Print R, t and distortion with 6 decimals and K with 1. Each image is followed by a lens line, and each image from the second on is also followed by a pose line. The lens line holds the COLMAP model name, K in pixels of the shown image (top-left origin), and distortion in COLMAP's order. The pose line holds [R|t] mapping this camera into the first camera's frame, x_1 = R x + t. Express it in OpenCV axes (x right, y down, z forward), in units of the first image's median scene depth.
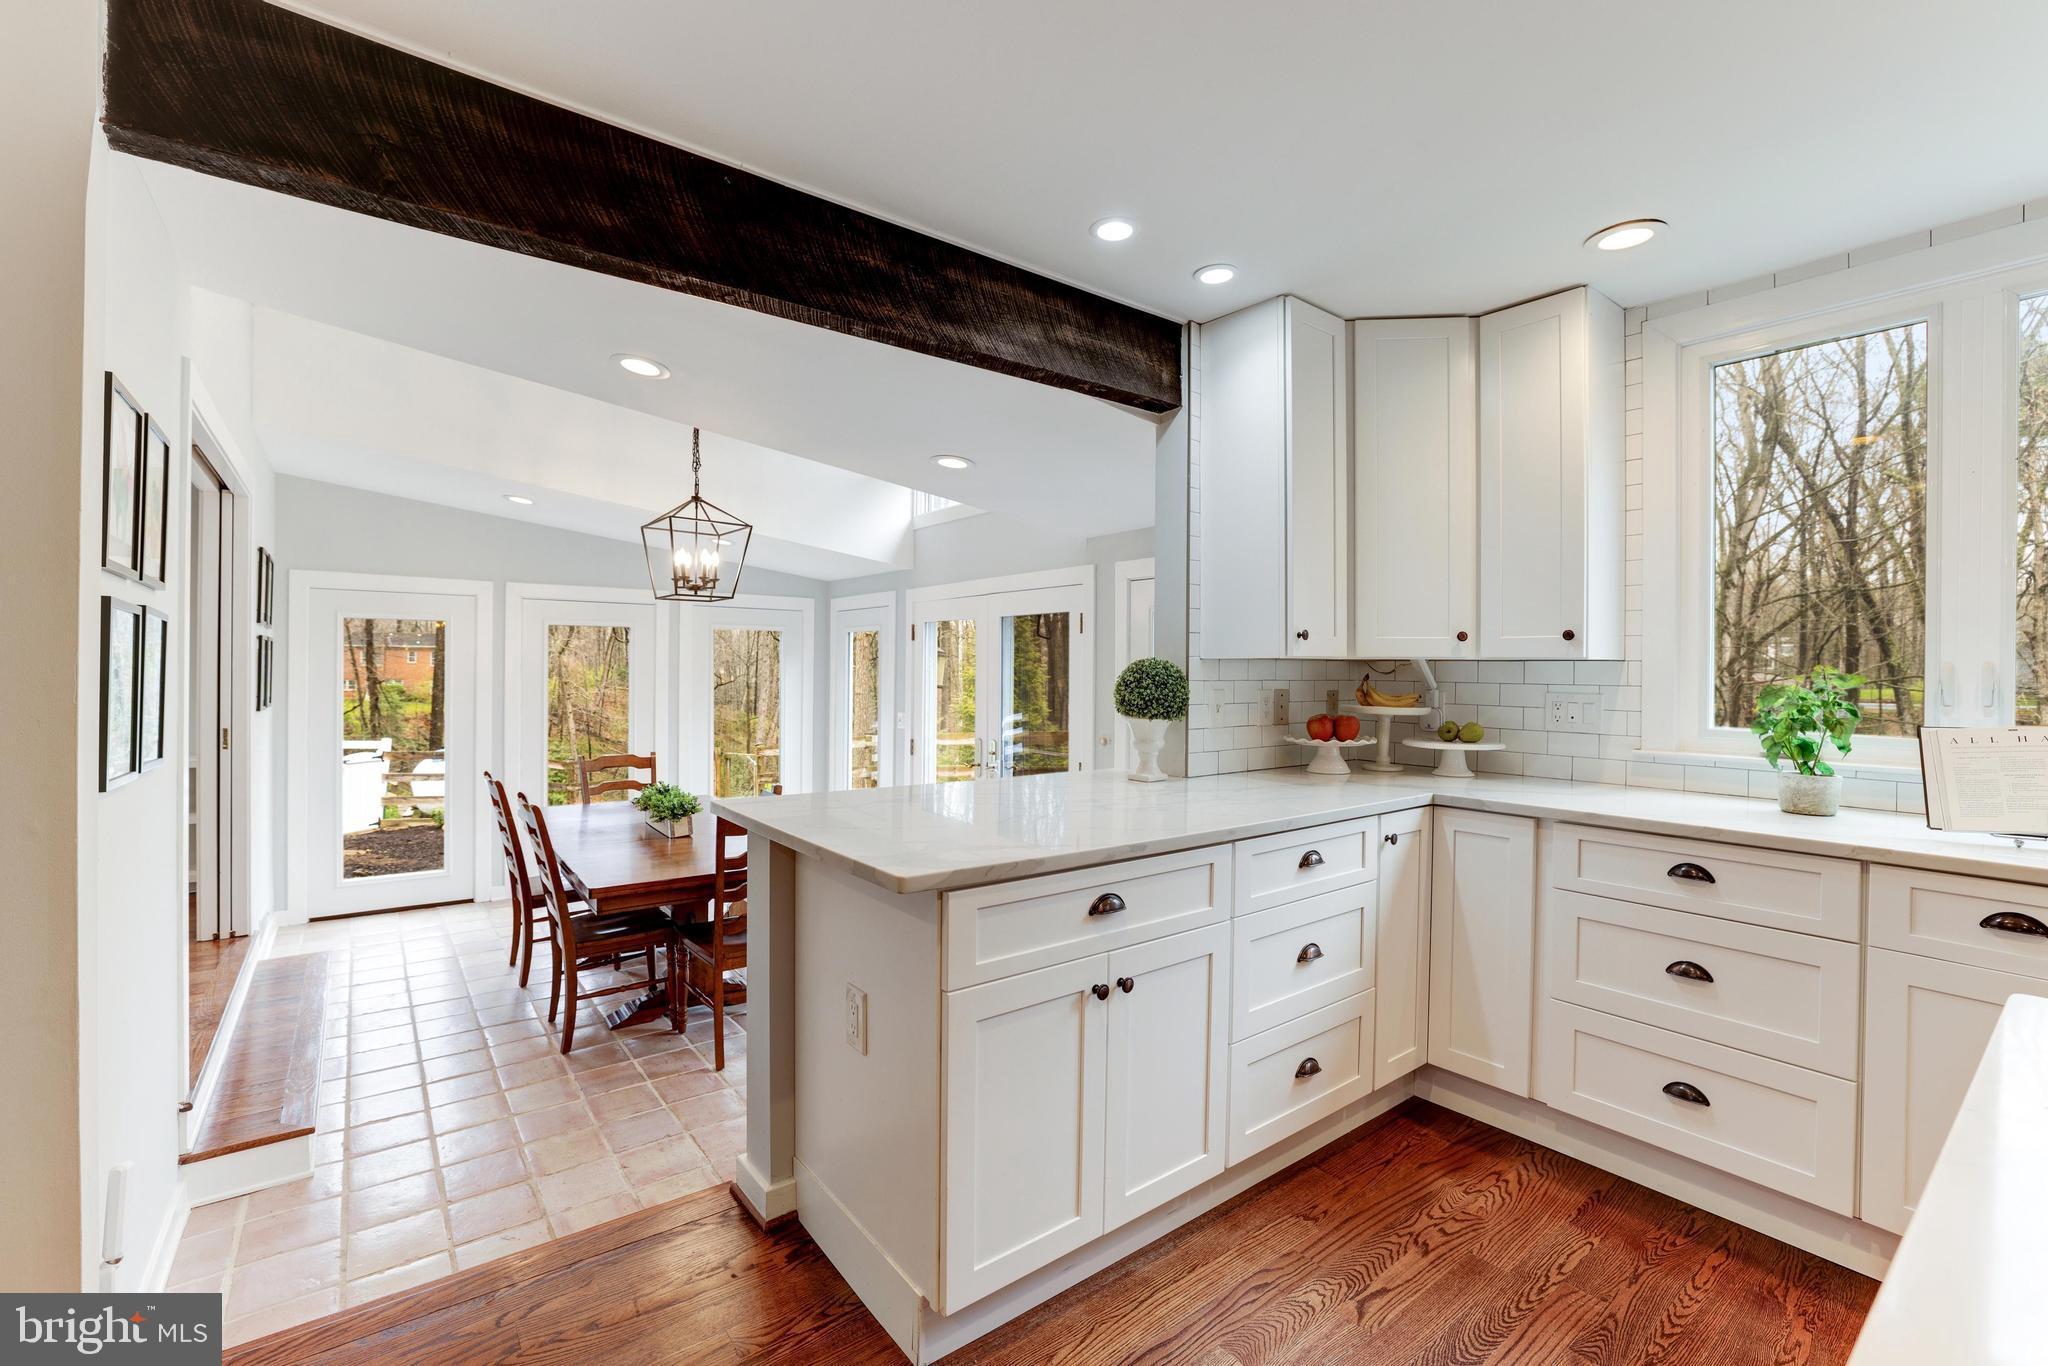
lens RADIAL K [[896.4, 0, 1033.4], [0, 896.4, 669.4], [0, 0, 1]] dist [-0.027733, 0.000872]
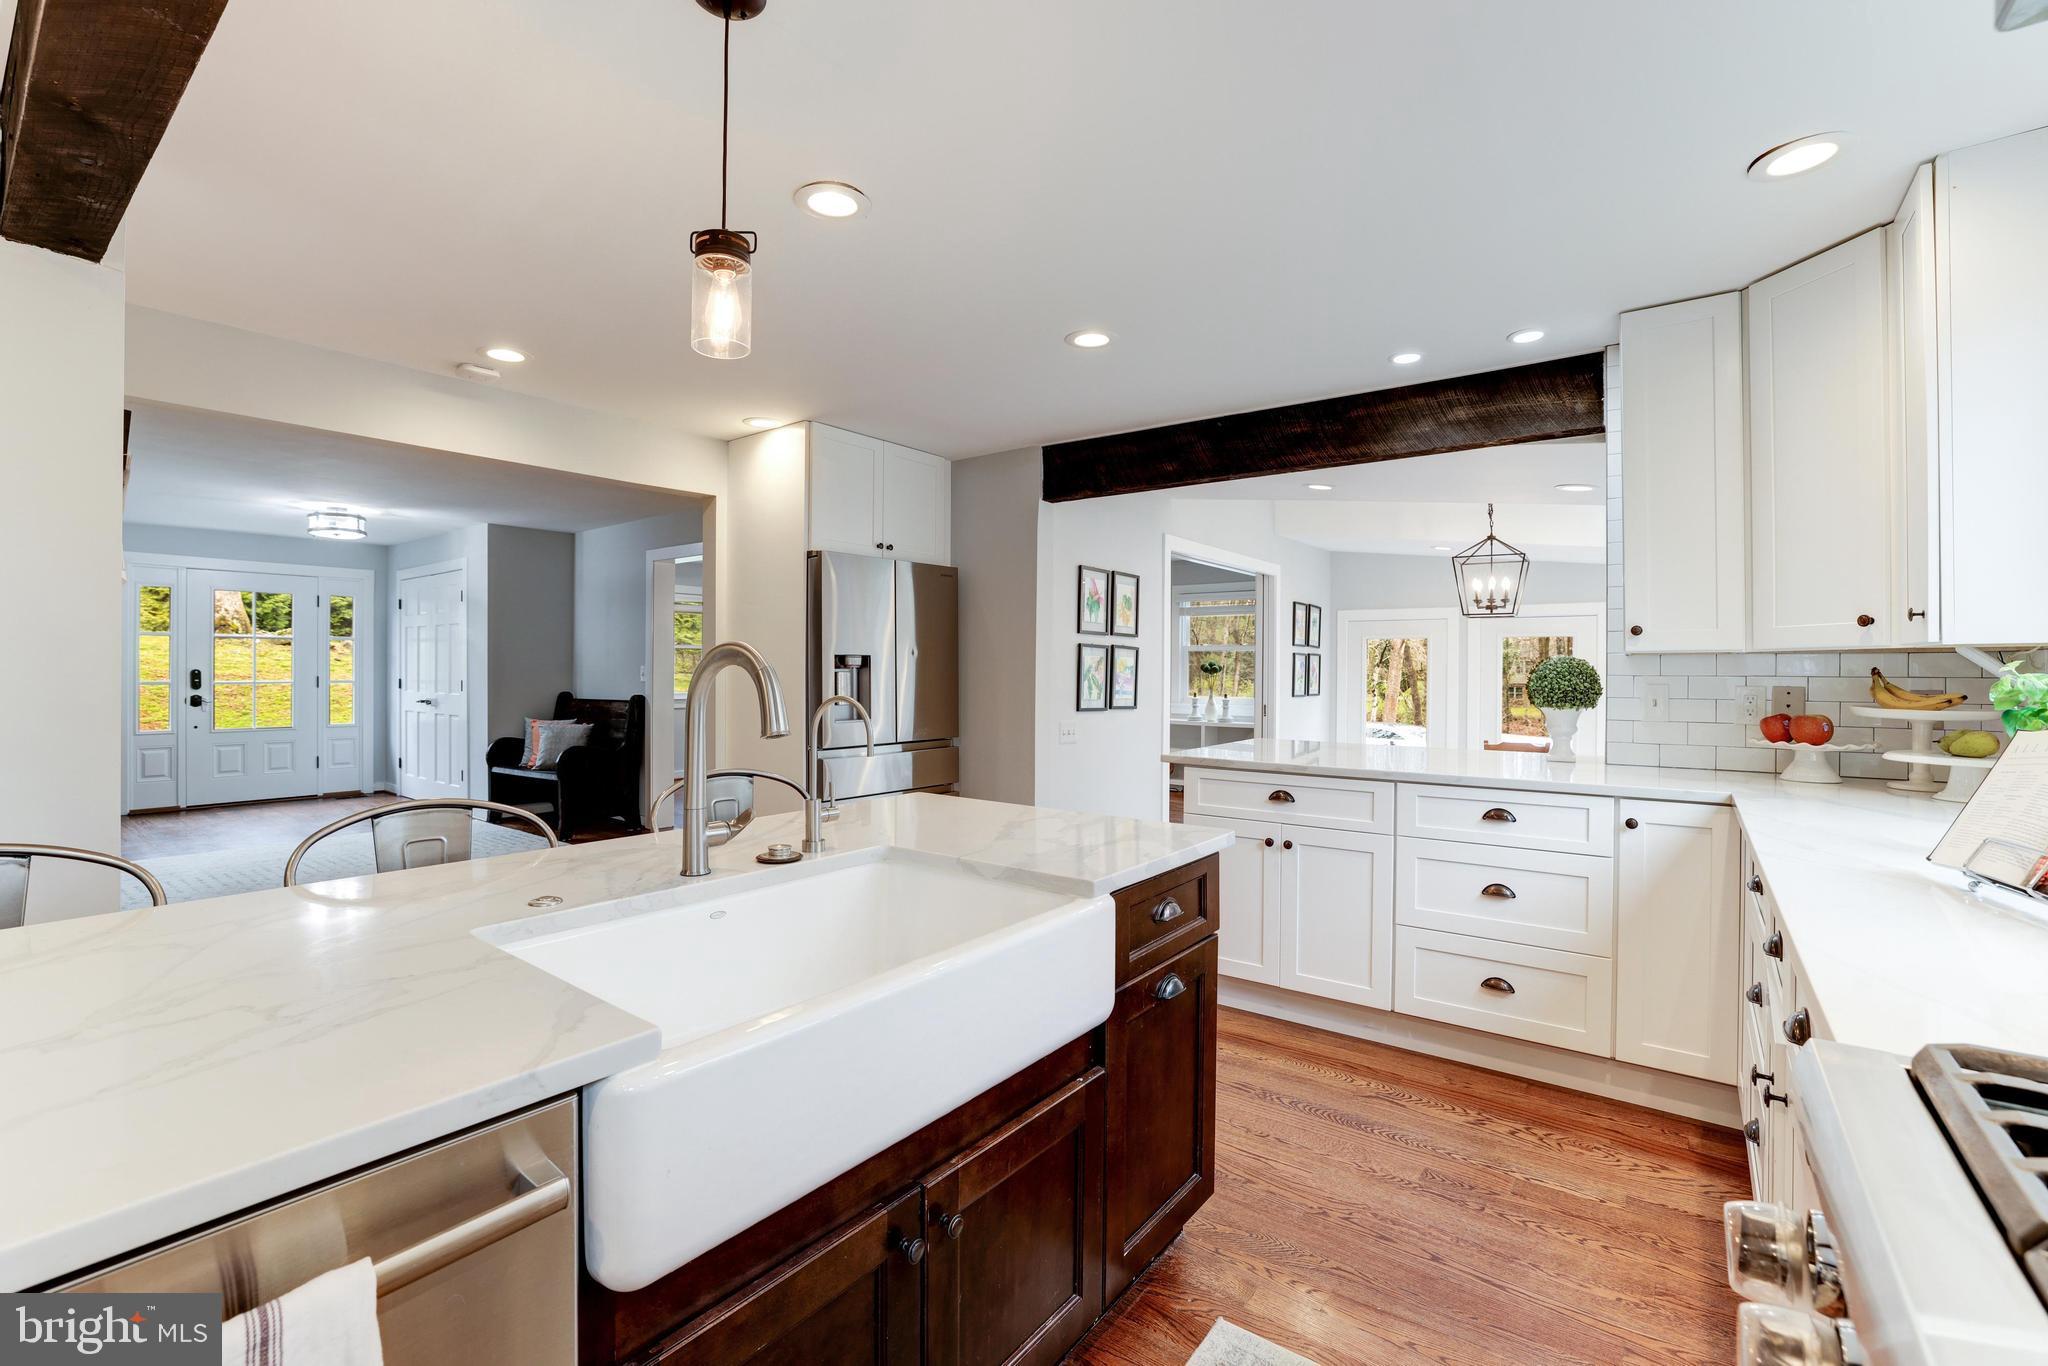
lens RADIAL K [[878.2, 0, 1027.2], [0, 878.2, 672.6], [0, 0, 1]] dist [-0.017005, 0.000783]
pose [[0.260859, -0.002518, -0.965373, 0.844942], [-0.003843, 0.999986, -0.003647, 0.013013], [0.965369, 0.004662, 0.260846, 0.031476]]
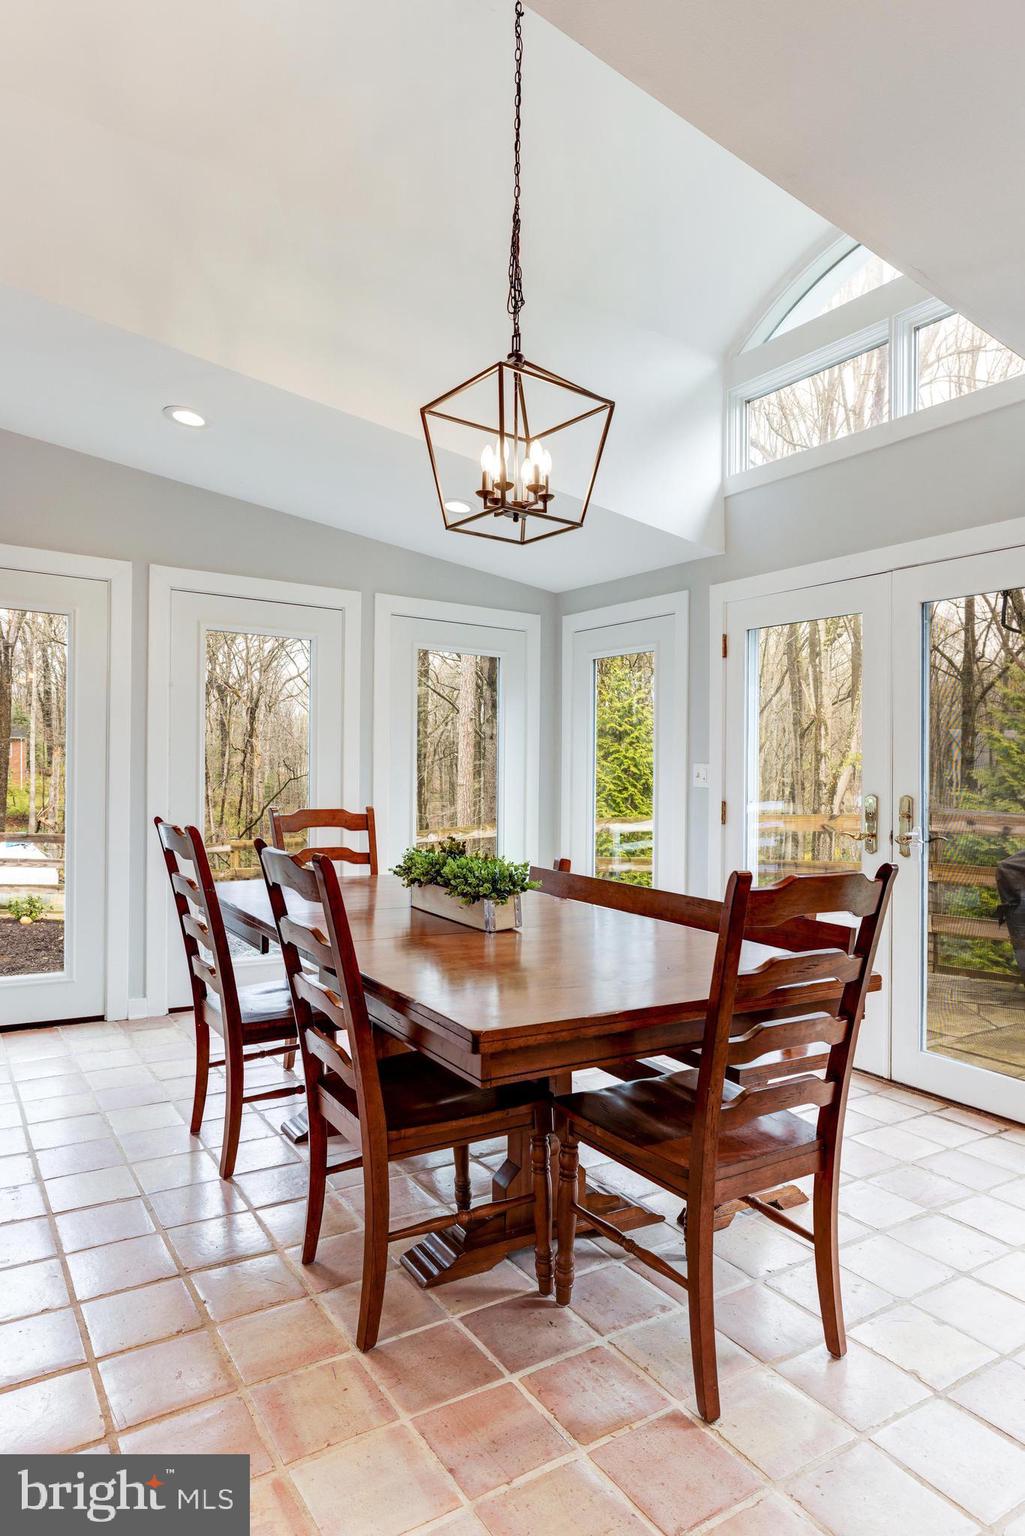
lens RADIAL K [[940.5, 0, 518.9], [0, 940.5, 789.5], [0, 0, 1]] dist [-0.000607, -0.000172]
pose [[0.996356, 0.018885, -0.083177, -0.410566], [-0.017507, 0.999698, 0.017264, 0.104874], [0.083478, -0.015745, 0.996385, 0.485420]]
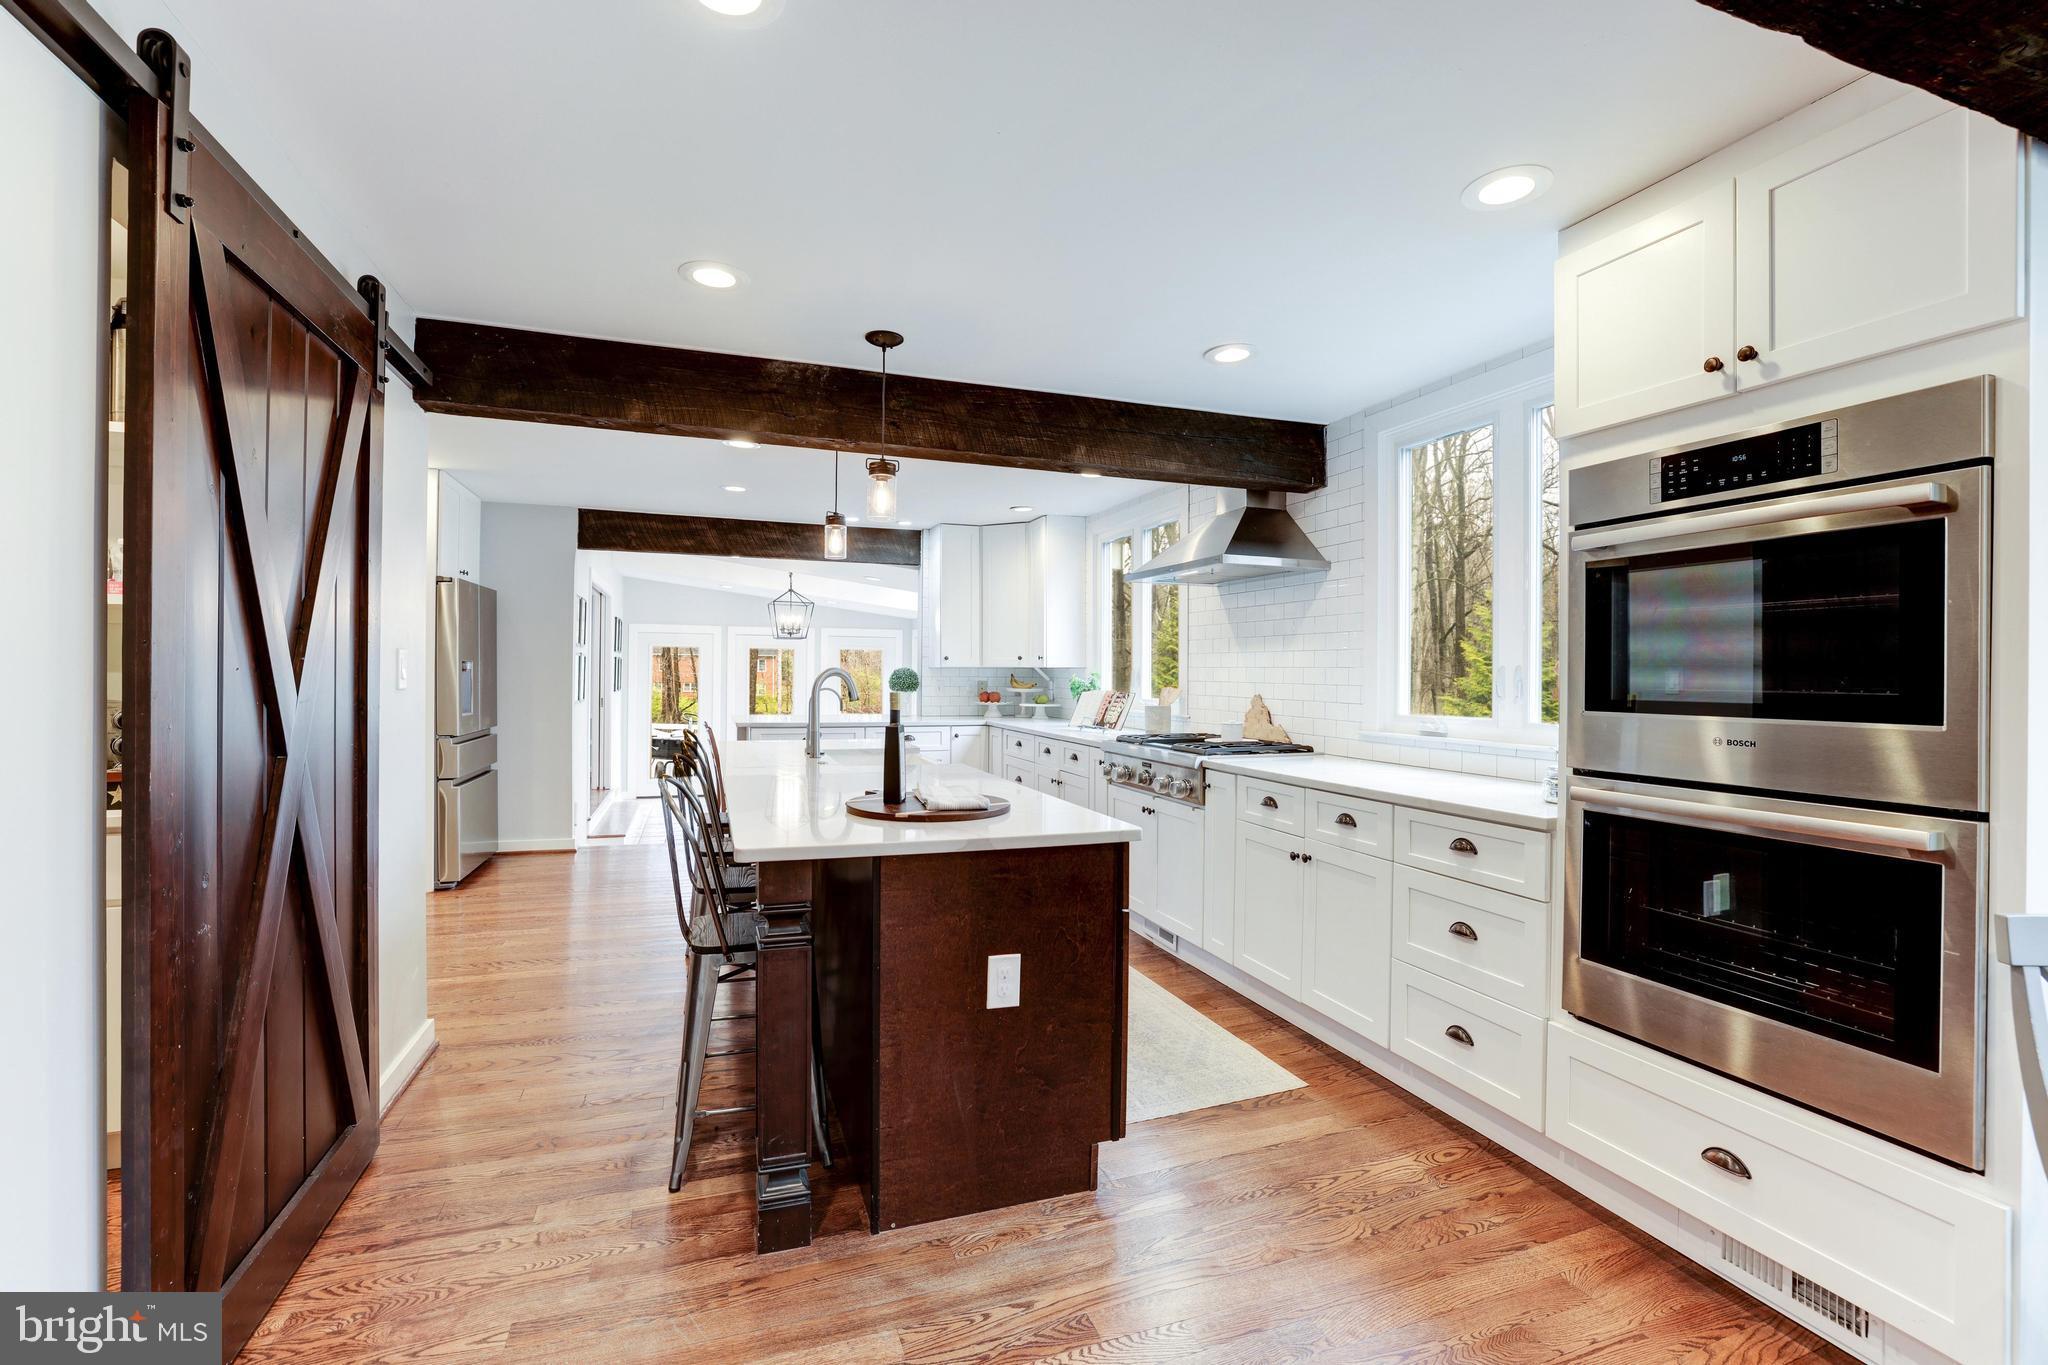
lens RADIAL K [[896.4, 0, 1033.4], [0, 896.4, 668.9], [0, 0, 1]] dist [-0.027733, 0.000872]
pose [[0.954357, -0.001185, -0.298665, 0.992835], [-0.000869, 0.999977, -0.006746, 0.006360], [0.298666, 0.006697, 0.954334, -1.034602]]
